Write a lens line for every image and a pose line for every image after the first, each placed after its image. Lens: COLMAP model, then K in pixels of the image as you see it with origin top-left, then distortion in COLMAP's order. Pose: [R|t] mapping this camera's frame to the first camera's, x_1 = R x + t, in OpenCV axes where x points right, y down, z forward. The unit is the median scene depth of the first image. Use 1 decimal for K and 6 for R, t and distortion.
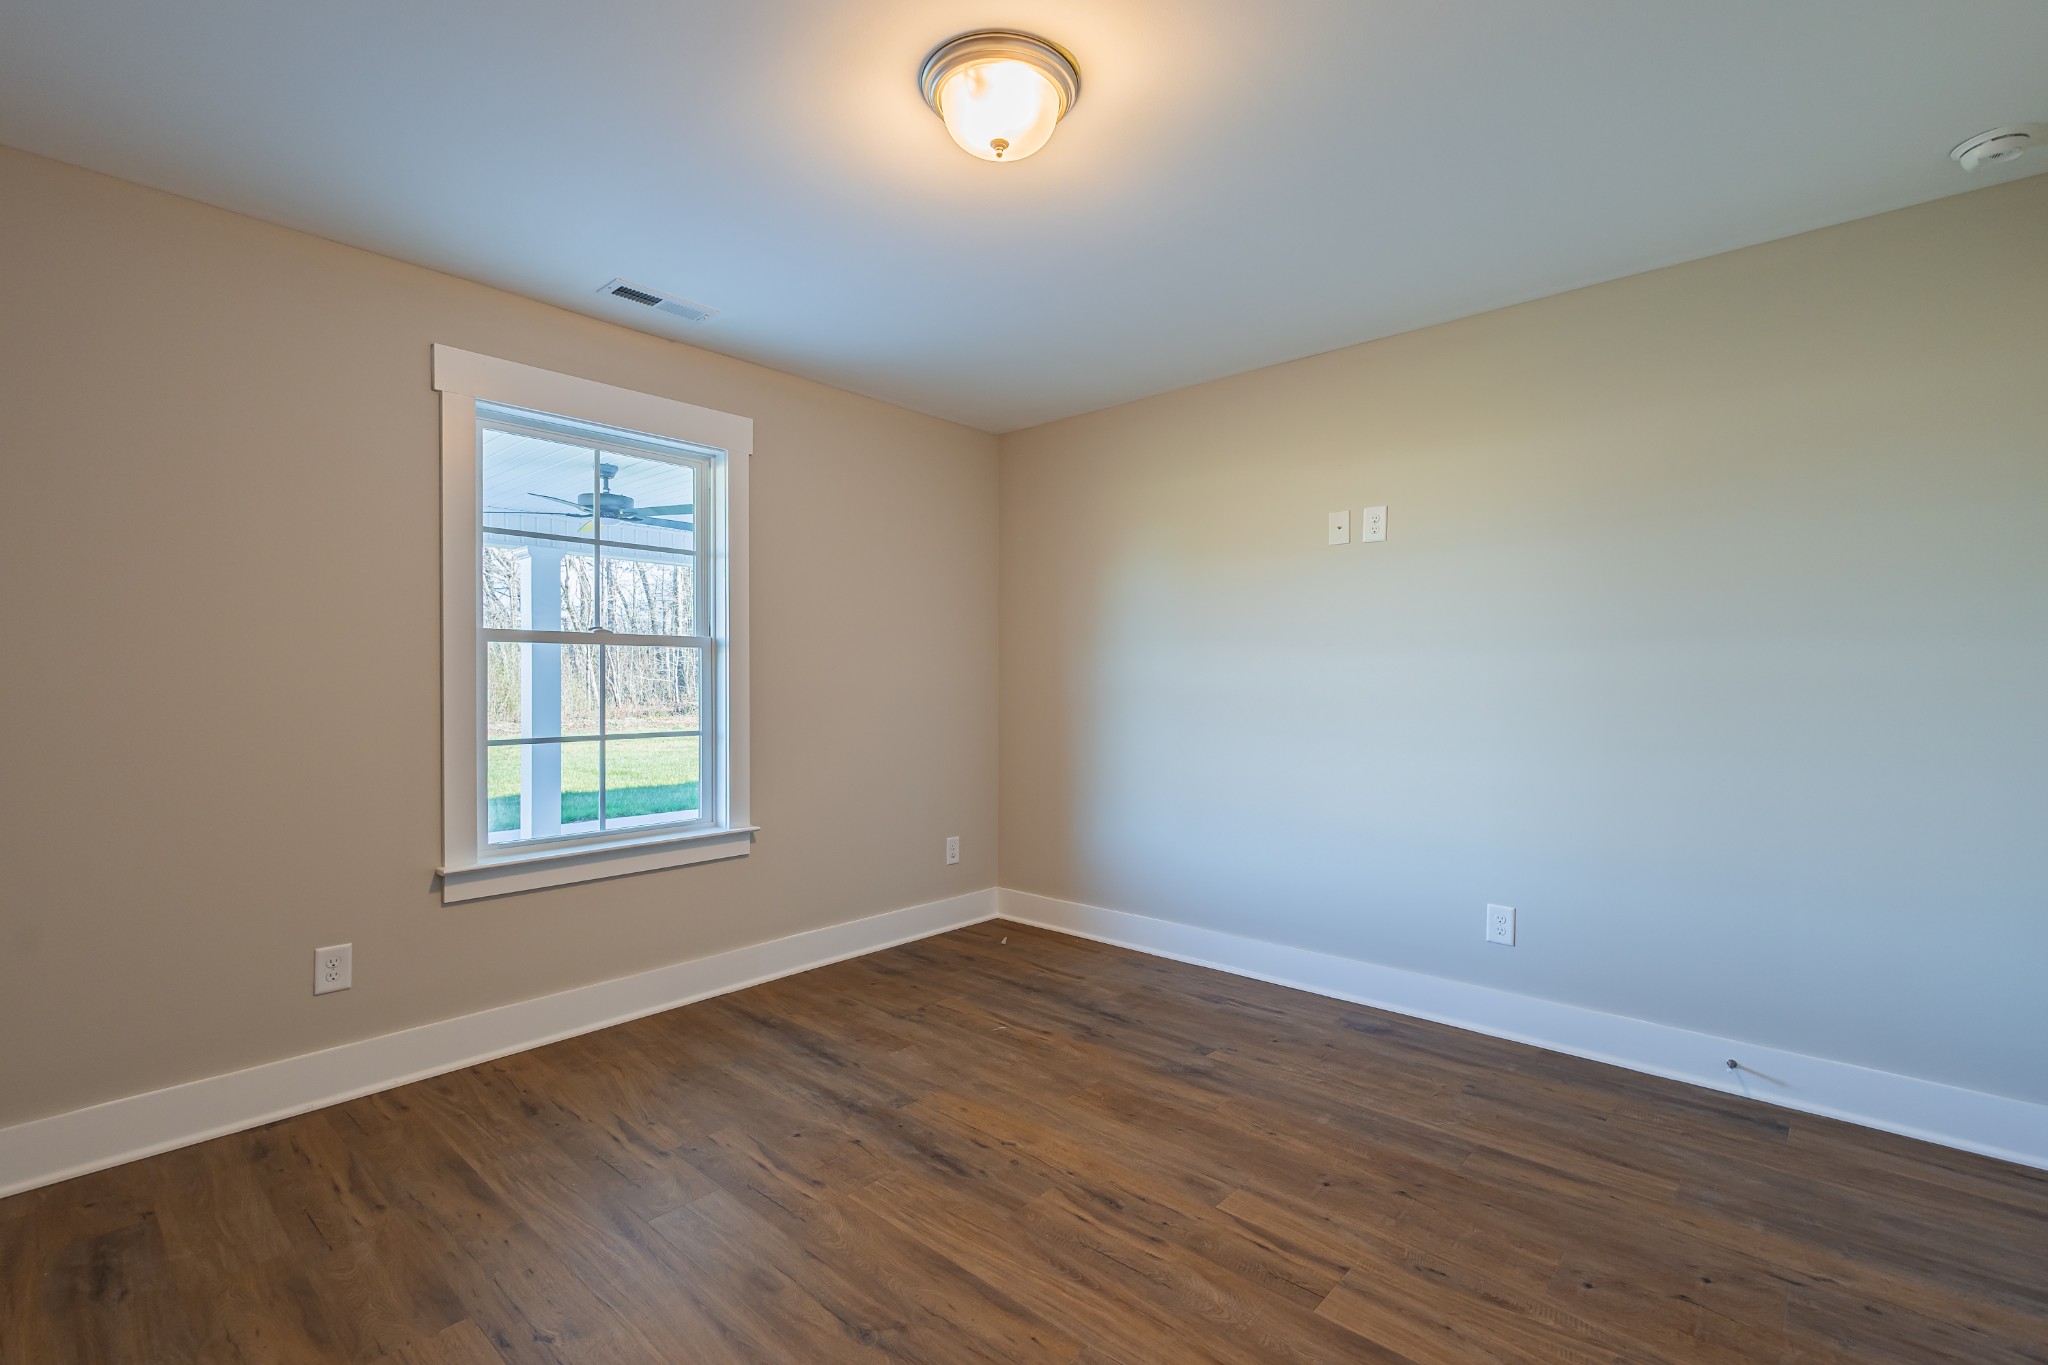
lens RADIAL K [[914.9, 0, 1026.7], [0, 914.9, 679.3], [0, 0, 1]] dist [0.015152, -0.005276]
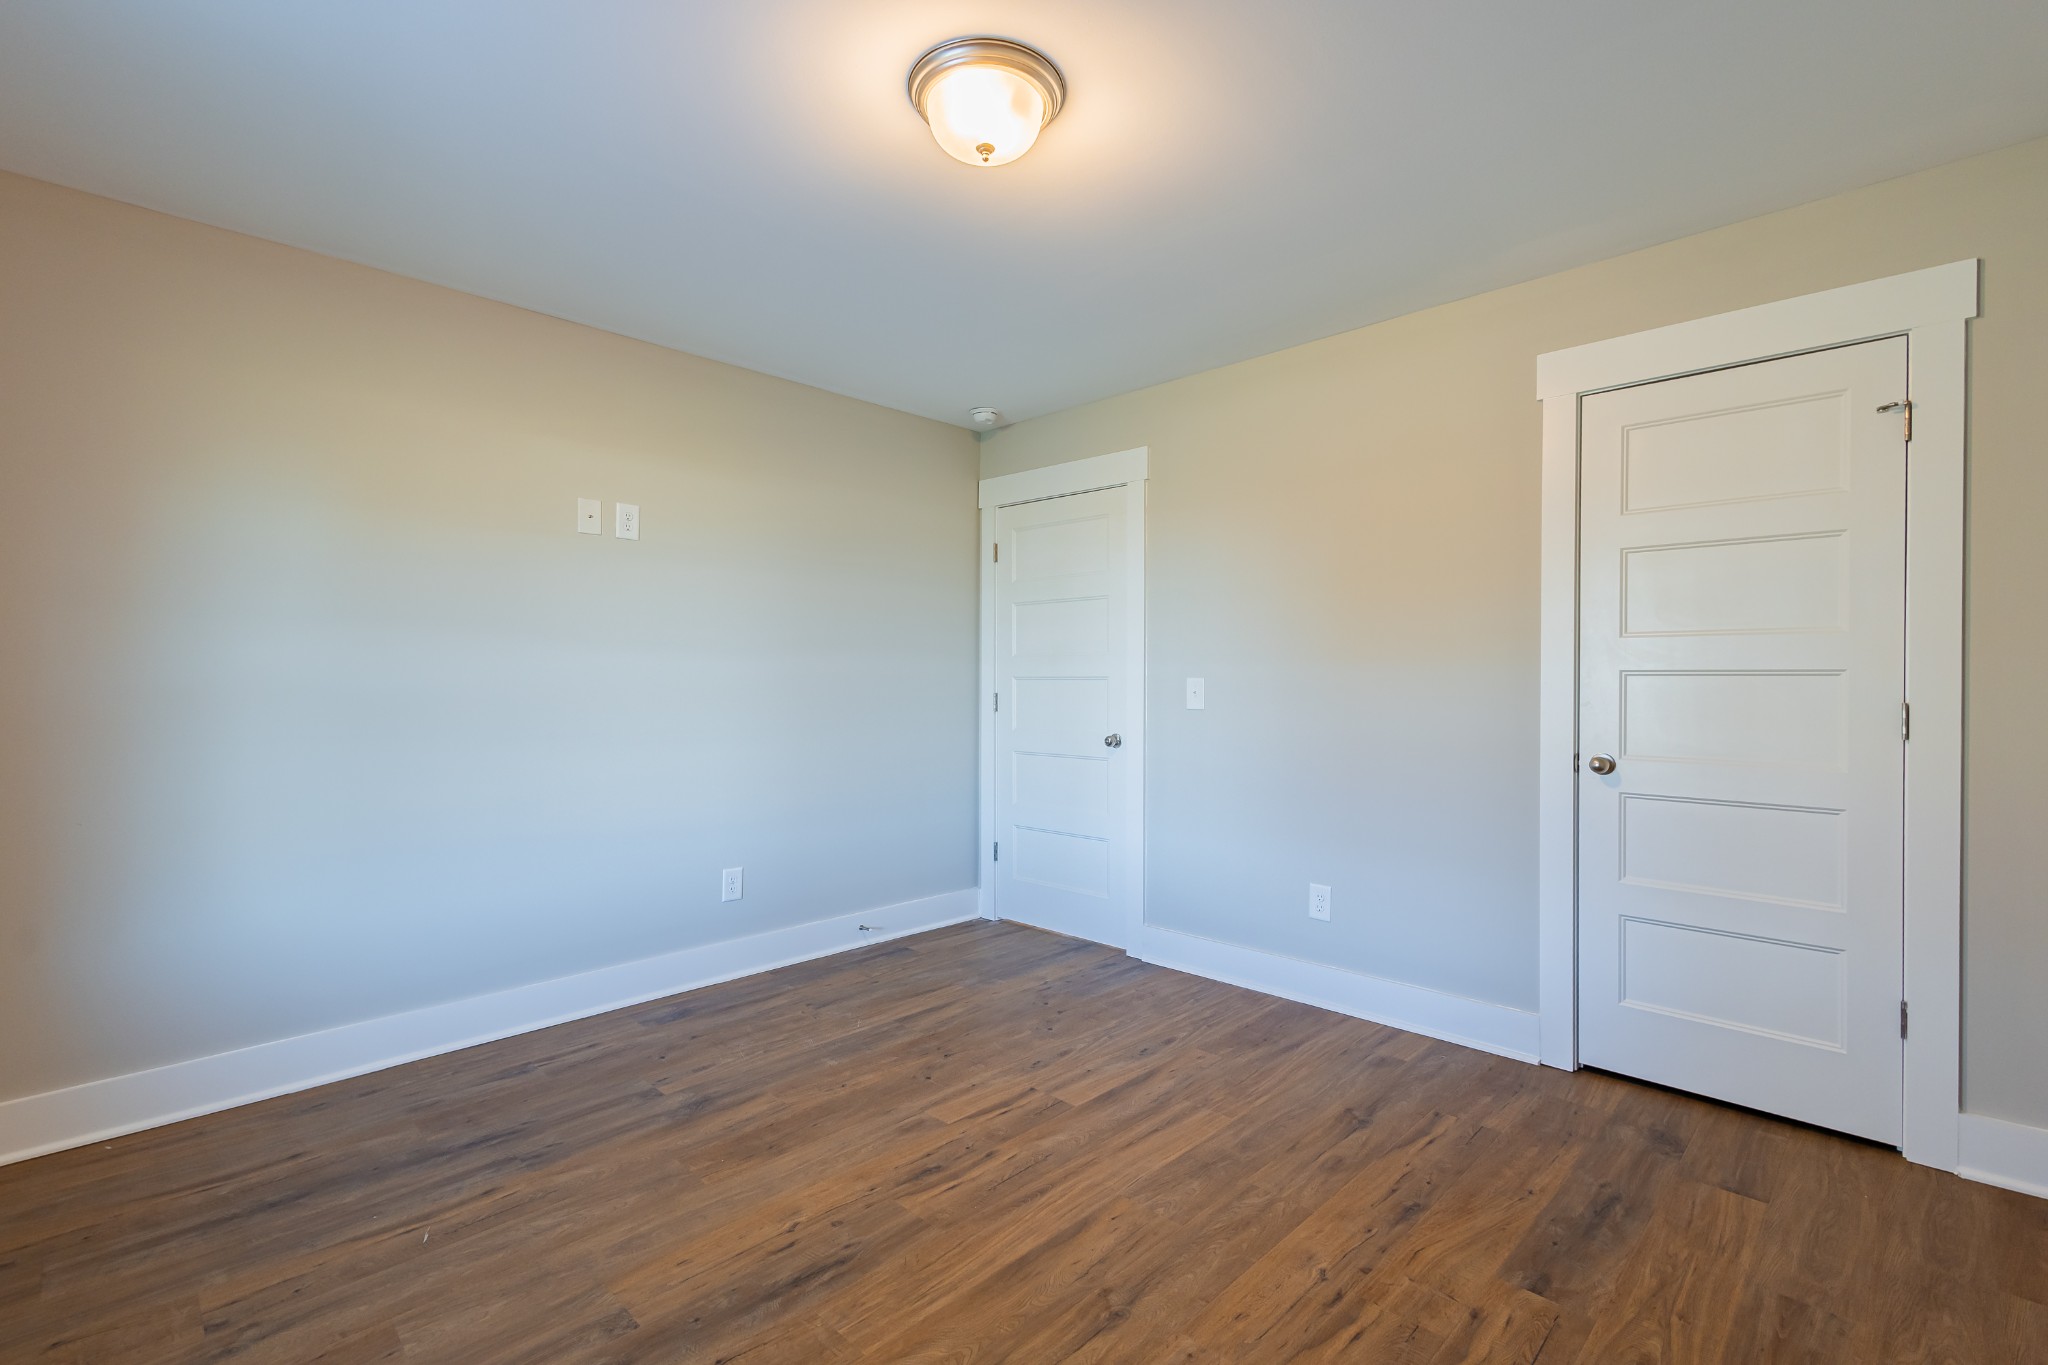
lens RADIAL K [[914.9, 0, 1026.7], [0, 914.9, 679.3], [0, 0, 1]] dist [0.015152, -0.005276]
pose [[0.040597, 0.000455, 0.999176, -0.709403], [-0.003291, 0.999995, -0.000322, 0.001366], [-0.999170, -0.003275, 0.040598, 0.623590]]
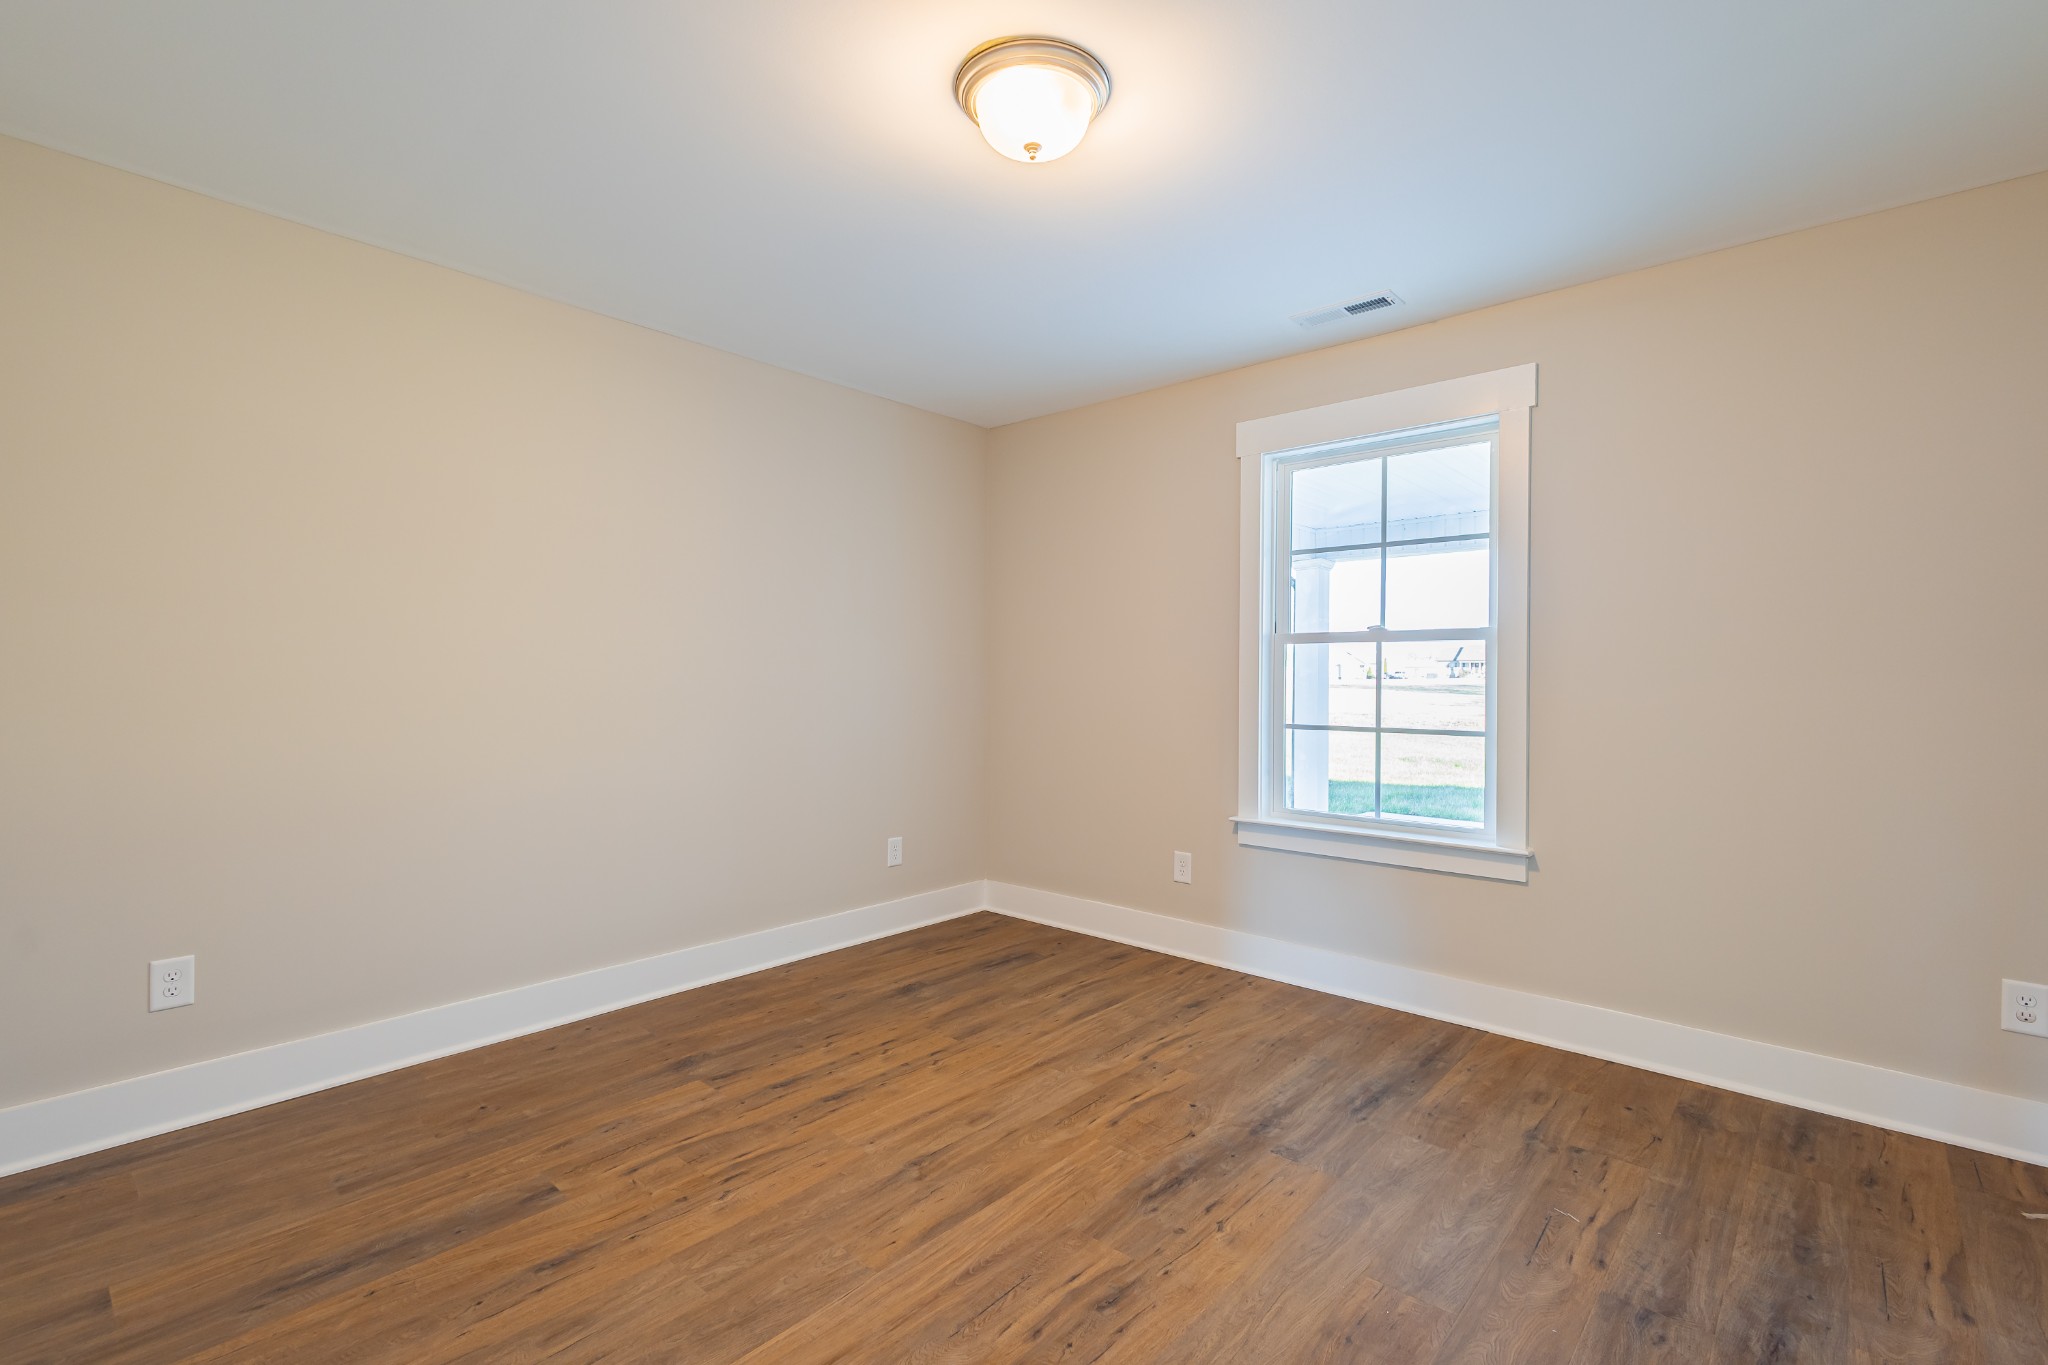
lens RADIAL K [[914.9, 0, 1026.7], [0, 914.9, 679.3], [0, 0, 1]] dist [0.015152, -0.005276]
pose [[0.004155, 0.002728, -0.999988, 0.677522], [-0.002659, 0.999993, 0.002717, 0.003707], [0.999988, 0.002648, 0.004162, 0.677867]]
